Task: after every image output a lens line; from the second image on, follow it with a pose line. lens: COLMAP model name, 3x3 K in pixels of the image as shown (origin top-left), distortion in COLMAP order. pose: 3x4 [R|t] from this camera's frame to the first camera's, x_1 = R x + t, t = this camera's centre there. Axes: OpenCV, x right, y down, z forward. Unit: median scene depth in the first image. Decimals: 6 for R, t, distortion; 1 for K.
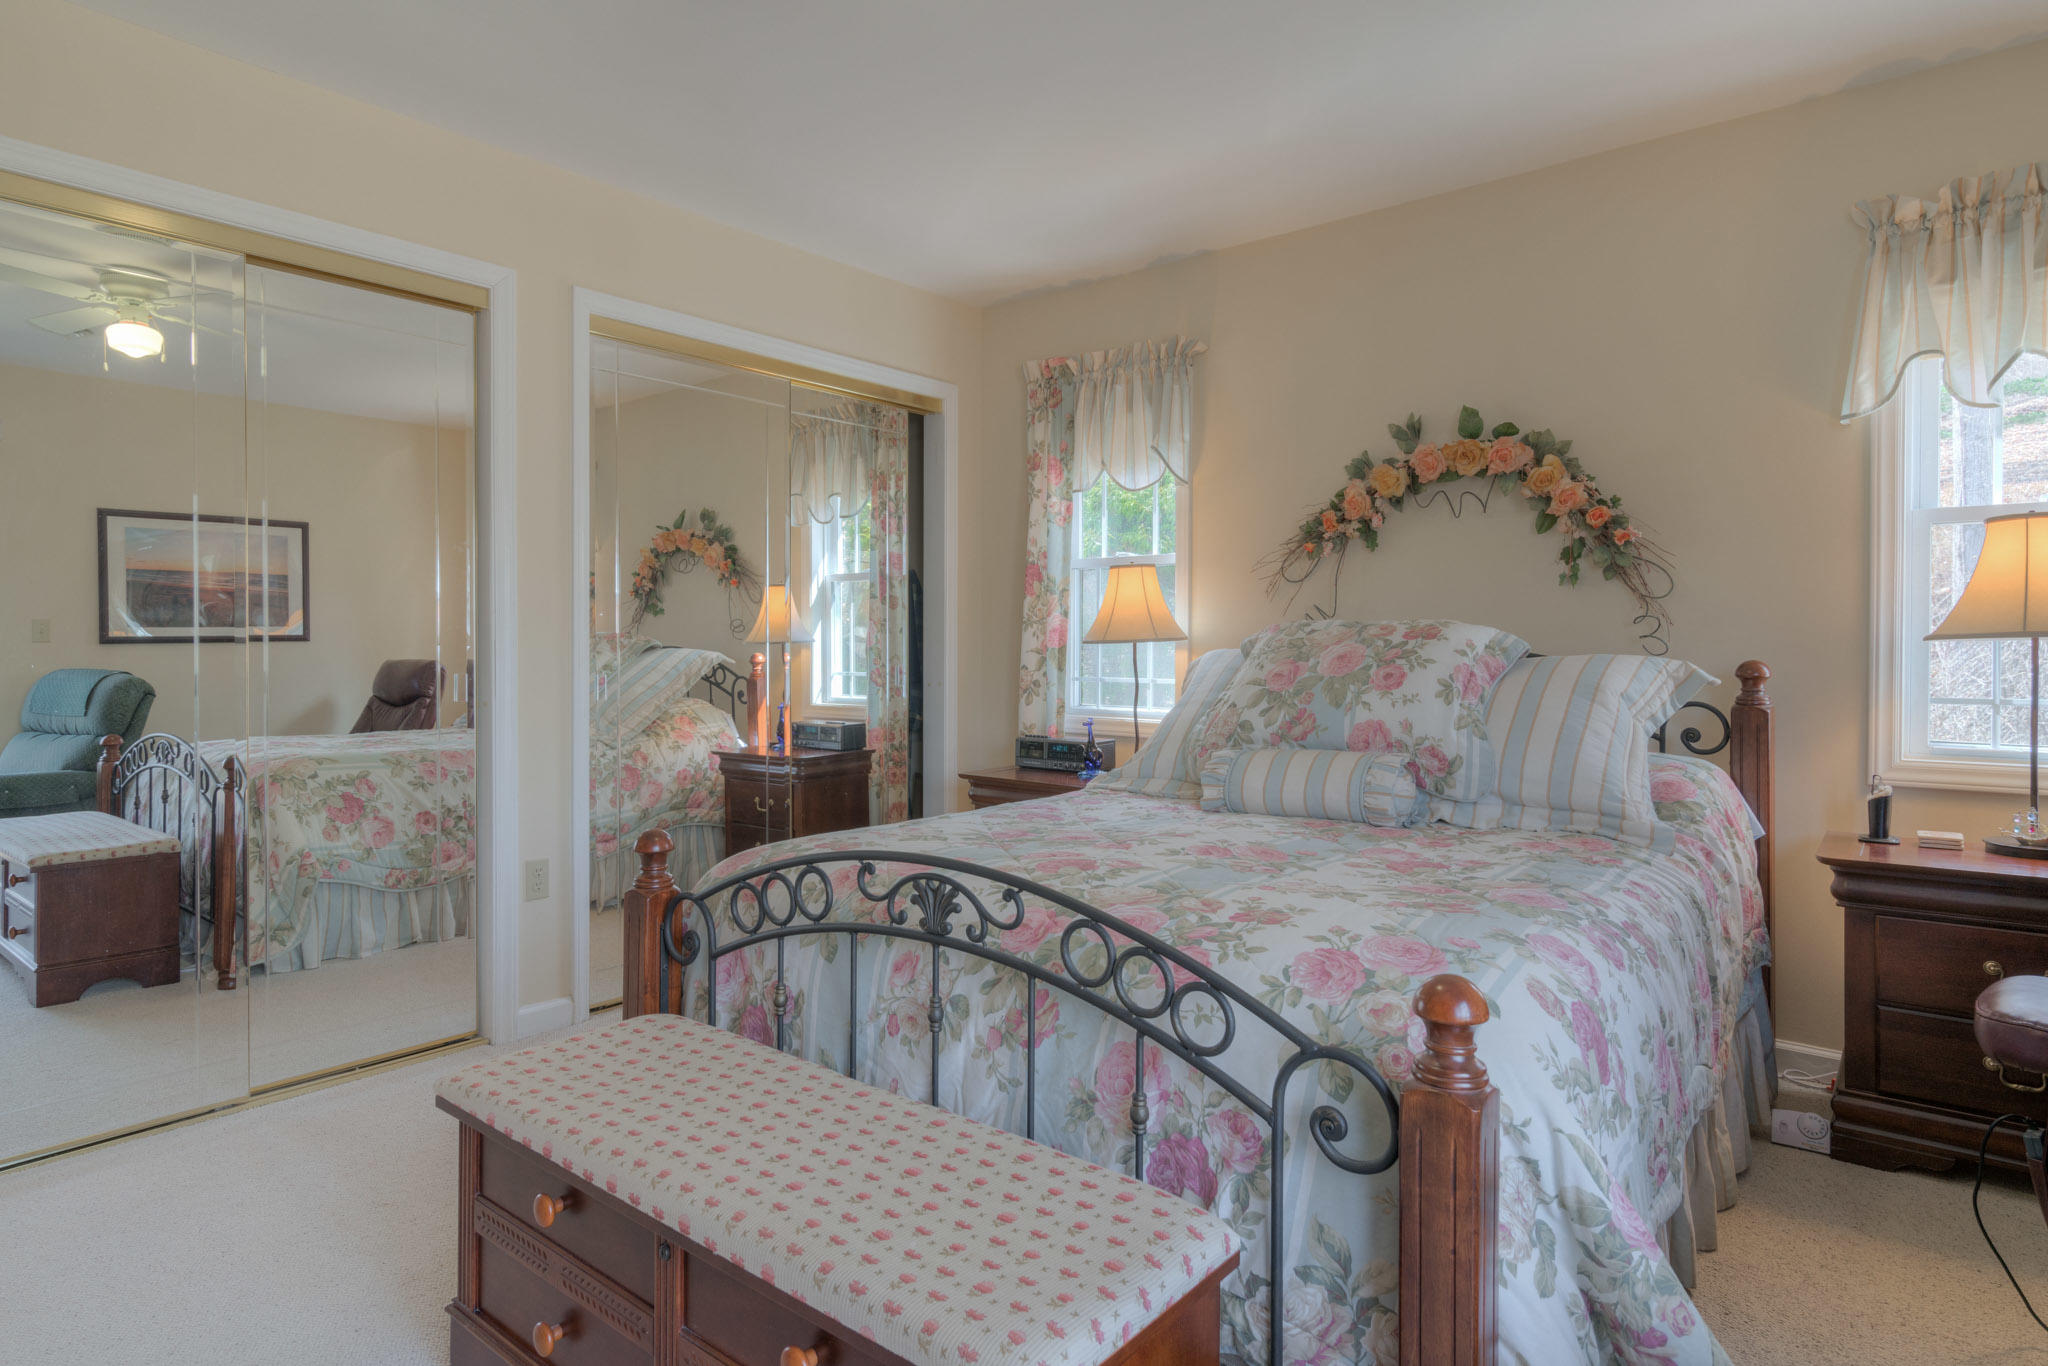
lens RADIAL K [[1111.8, 0, 1022.2], [0, 1111.8, 674.1], [0, 0, 1]] dist [0.008340, 0.000549]
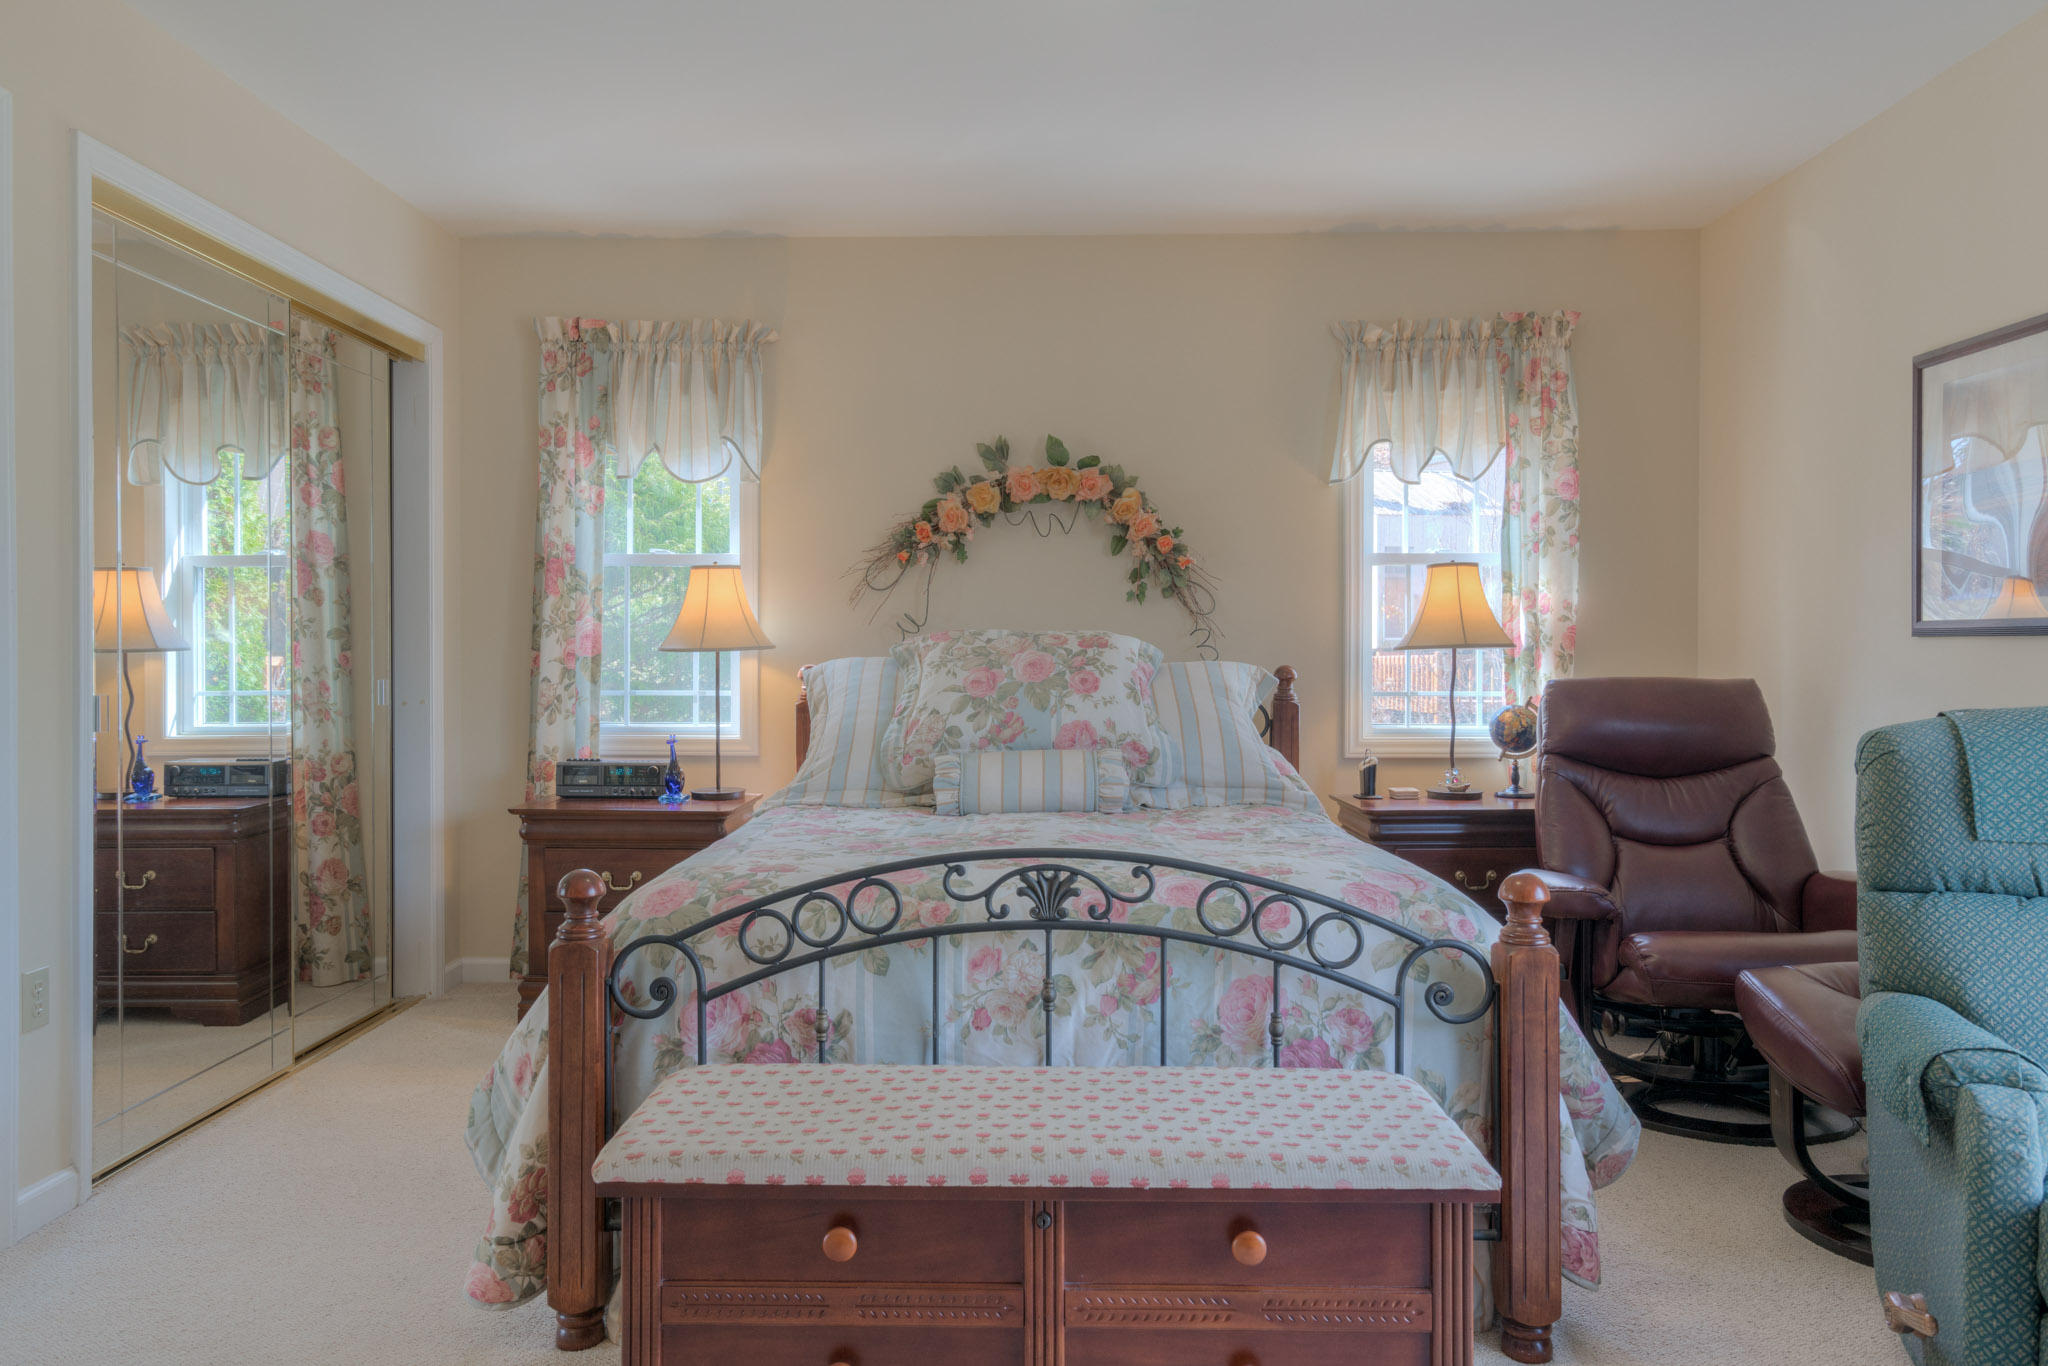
lens RADIAL K [[1287.7, 0, 1021.9], [0, 1287.7, 689.6], [0, 0, 1]] dist [0.004880, -0.003507]
pose [[0.793320, -0.016448, 0.608582, -0.480024], [0.016402, 0.999850, 0.005642, 0.002147], [-0.608583, 0.005506, 0.793471, 0.015950]]
